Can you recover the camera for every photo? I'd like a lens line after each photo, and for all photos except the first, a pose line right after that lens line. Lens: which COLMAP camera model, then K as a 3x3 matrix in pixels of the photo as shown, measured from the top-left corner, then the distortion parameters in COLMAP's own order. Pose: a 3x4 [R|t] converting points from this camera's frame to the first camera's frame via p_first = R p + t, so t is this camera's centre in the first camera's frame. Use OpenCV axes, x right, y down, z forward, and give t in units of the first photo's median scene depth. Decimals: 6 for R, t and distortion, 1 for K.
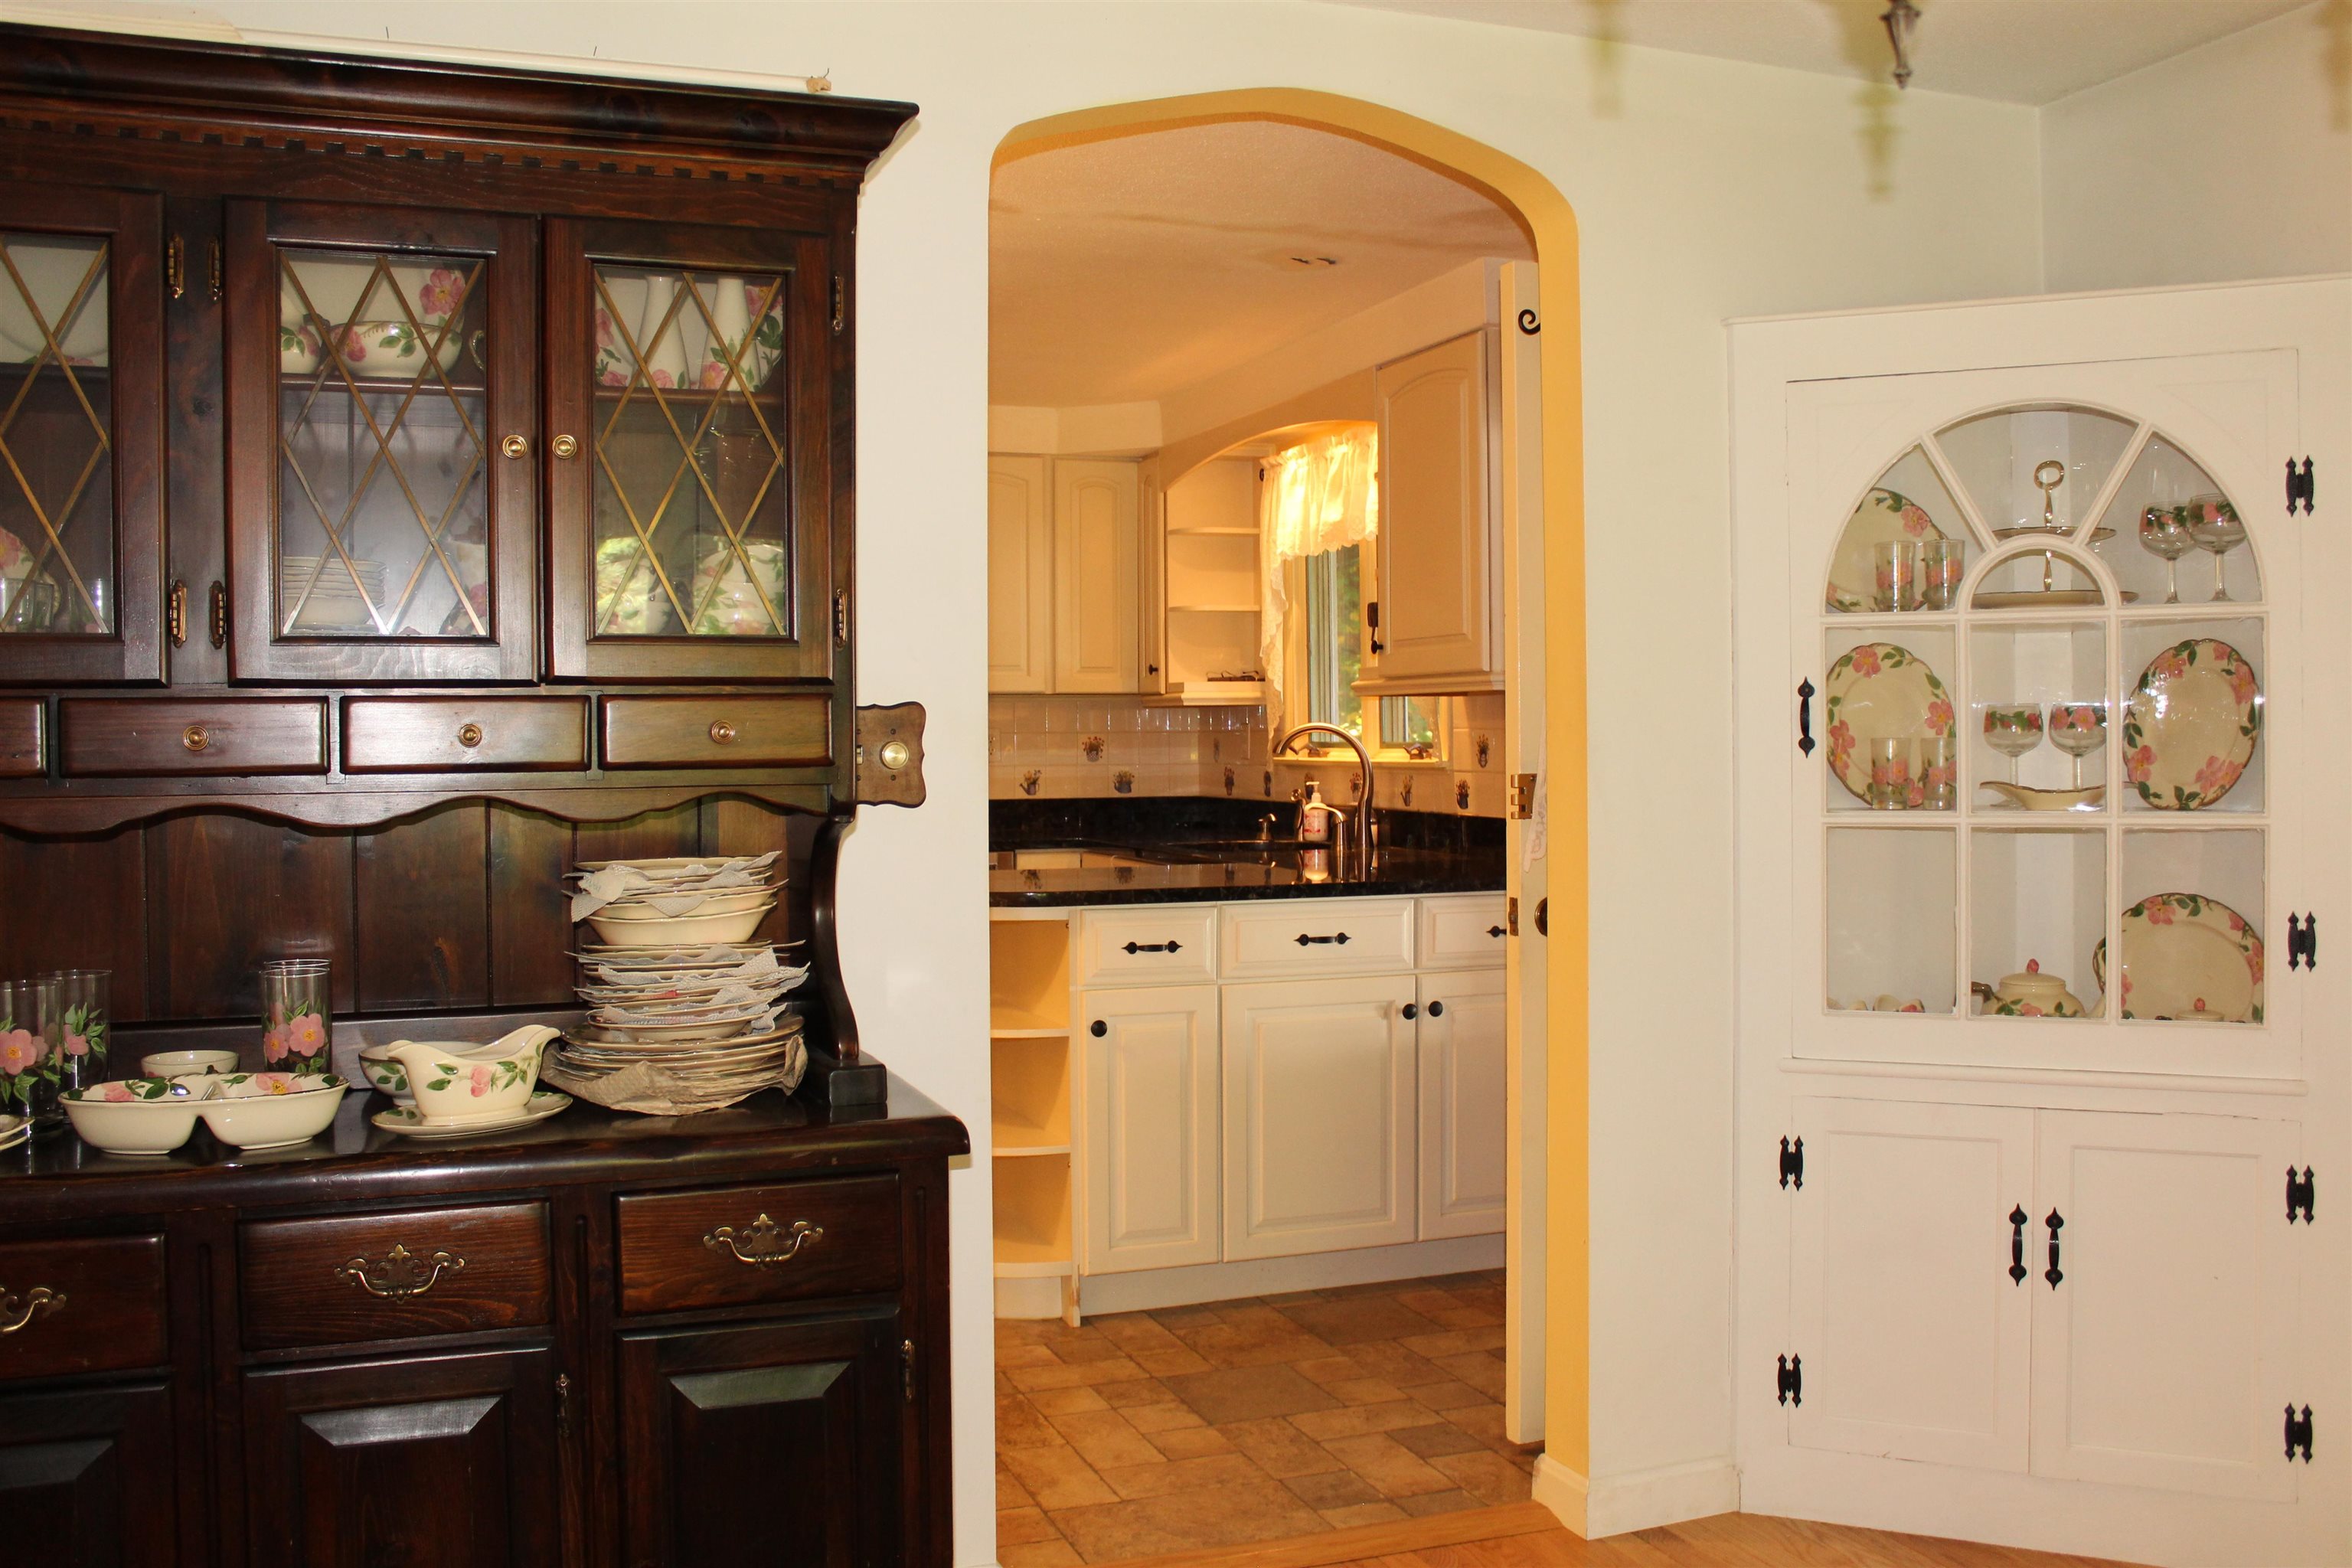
lens RADIAL K [[2064.7, 0, 1177.6], [0, 2064.7, 775.9], [0, 0, 1]] dist [-0.143176, 0.123591]
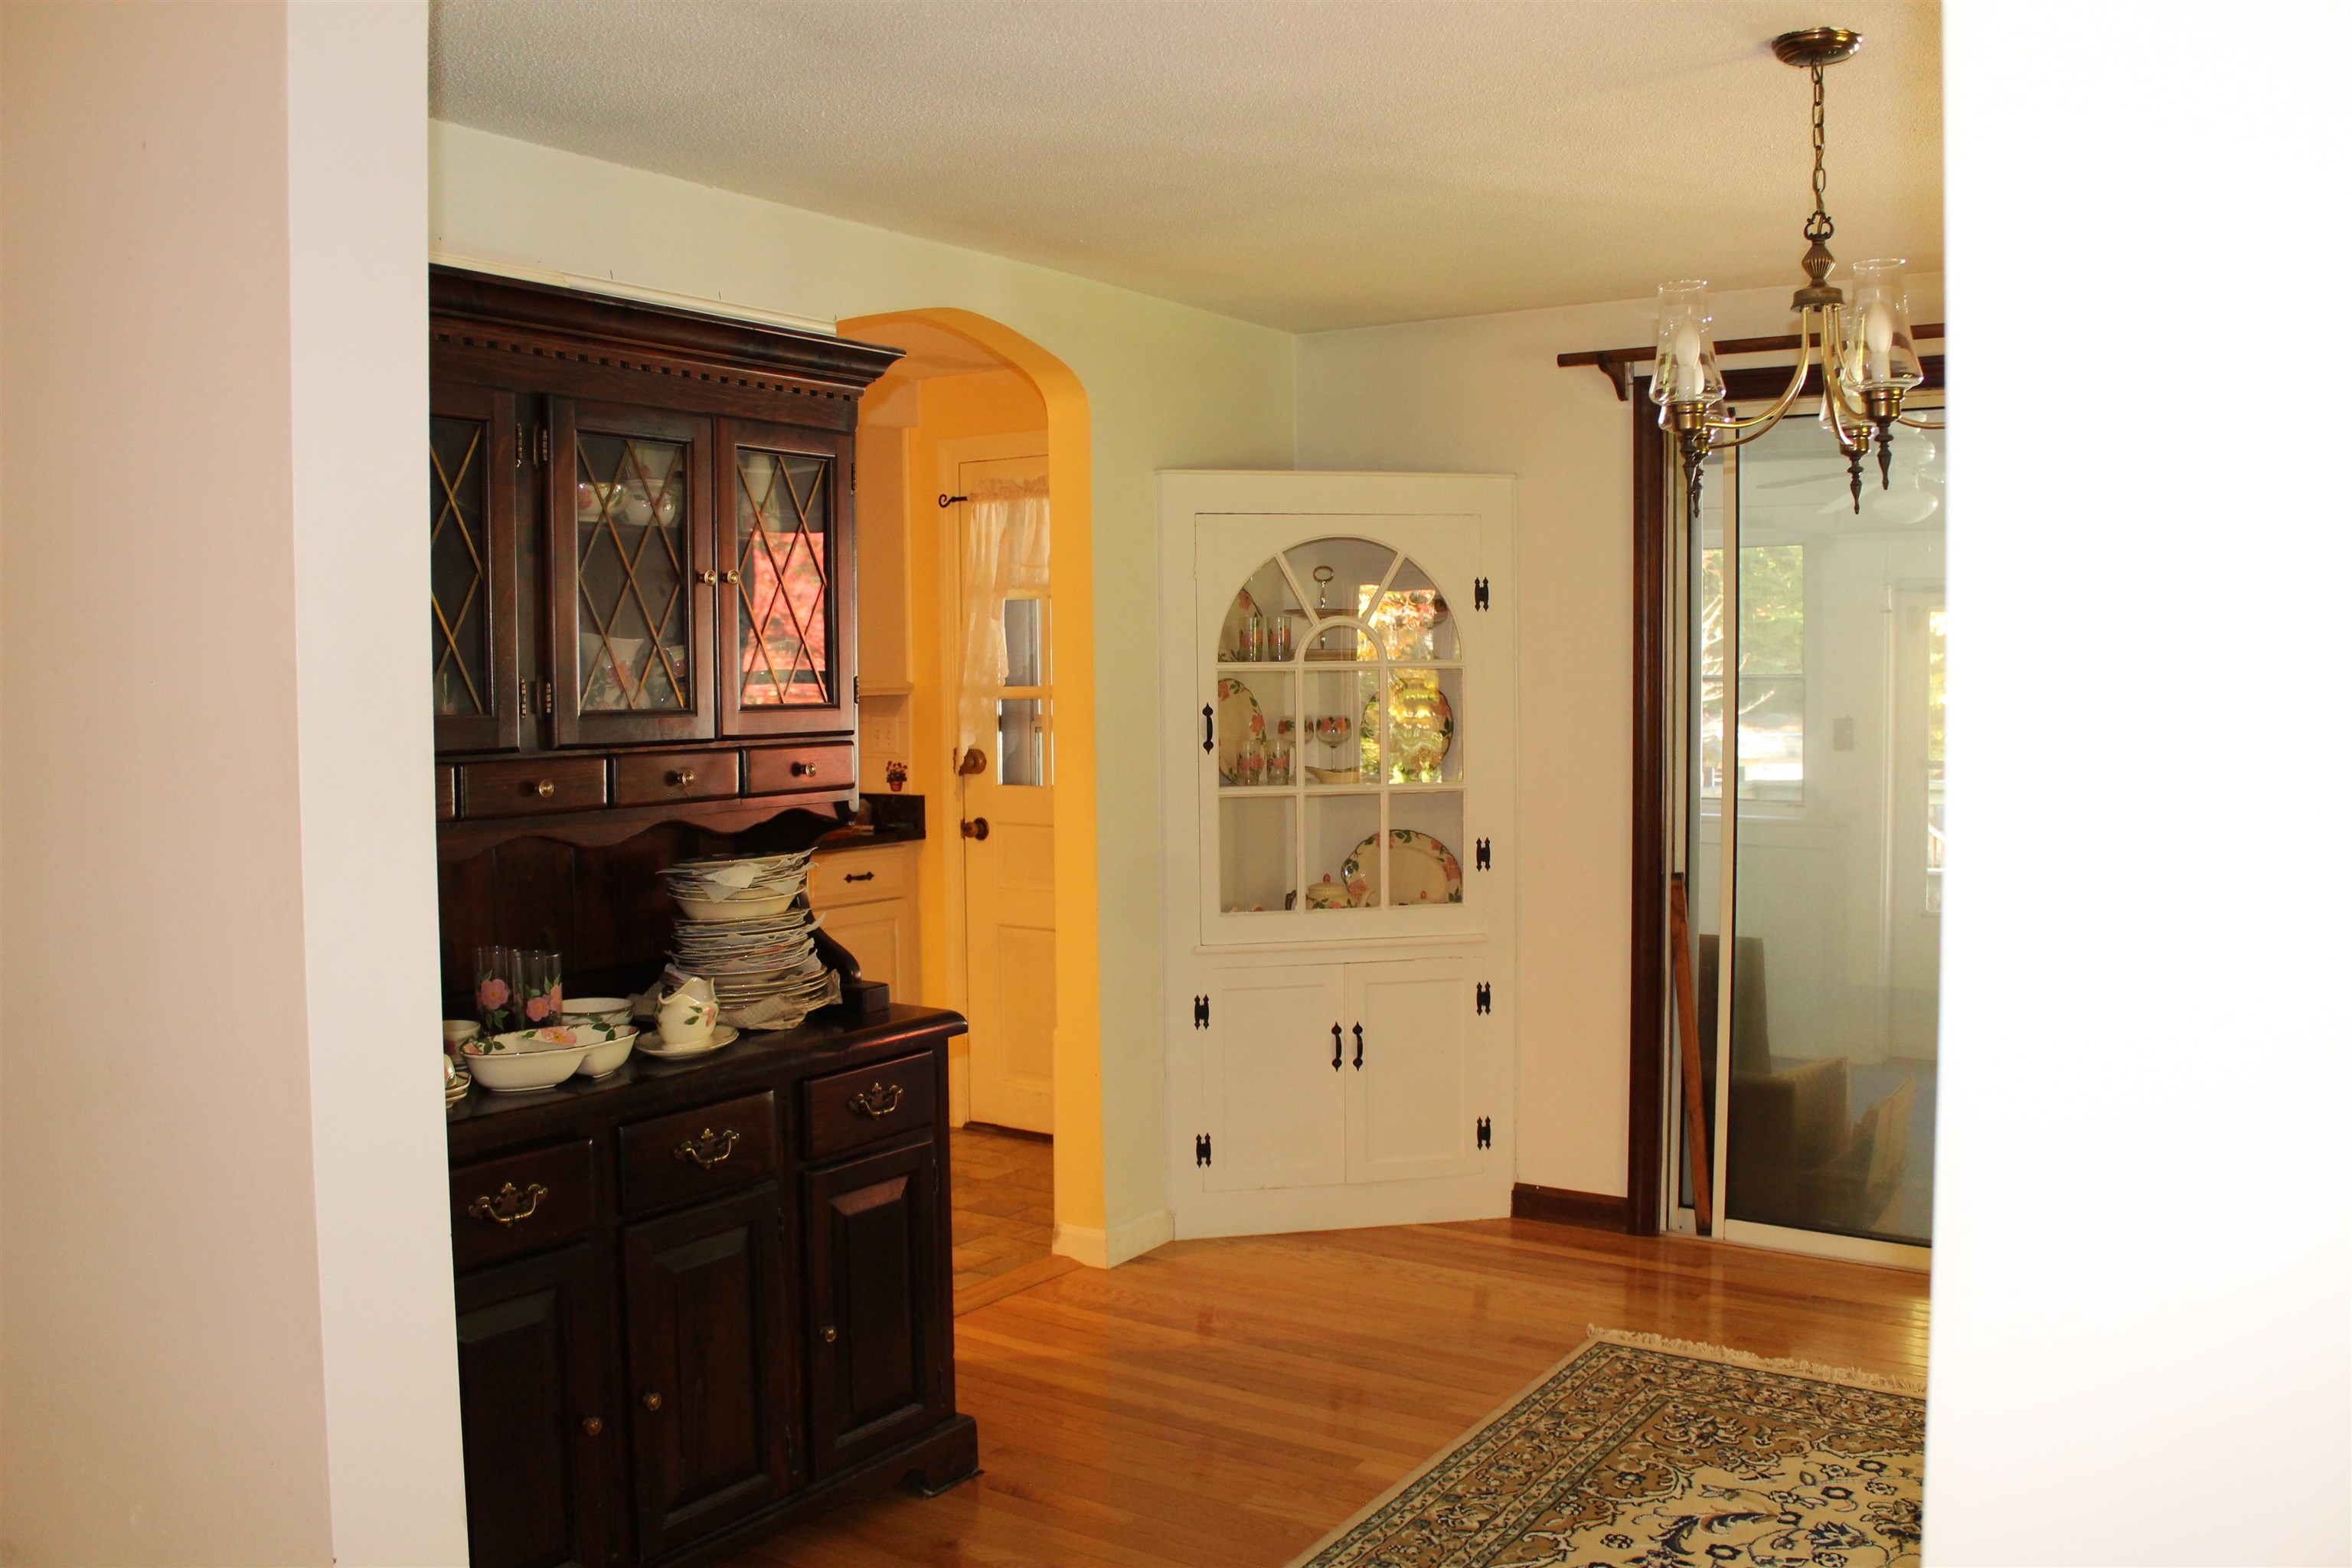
lens RADIAL K [[2064.7, 0, 1094.3], [0, 2064.7, 785.5], [0, 0, 1]] dist [-0.143176, 0.123591]
pose [[0.820534, -0.035210, 0.570512, -0.682107], [0.015483, 0.999104, 0.039393, -0.049342], [-0.571388, -0.023490, 0.820344, -0.260203]]
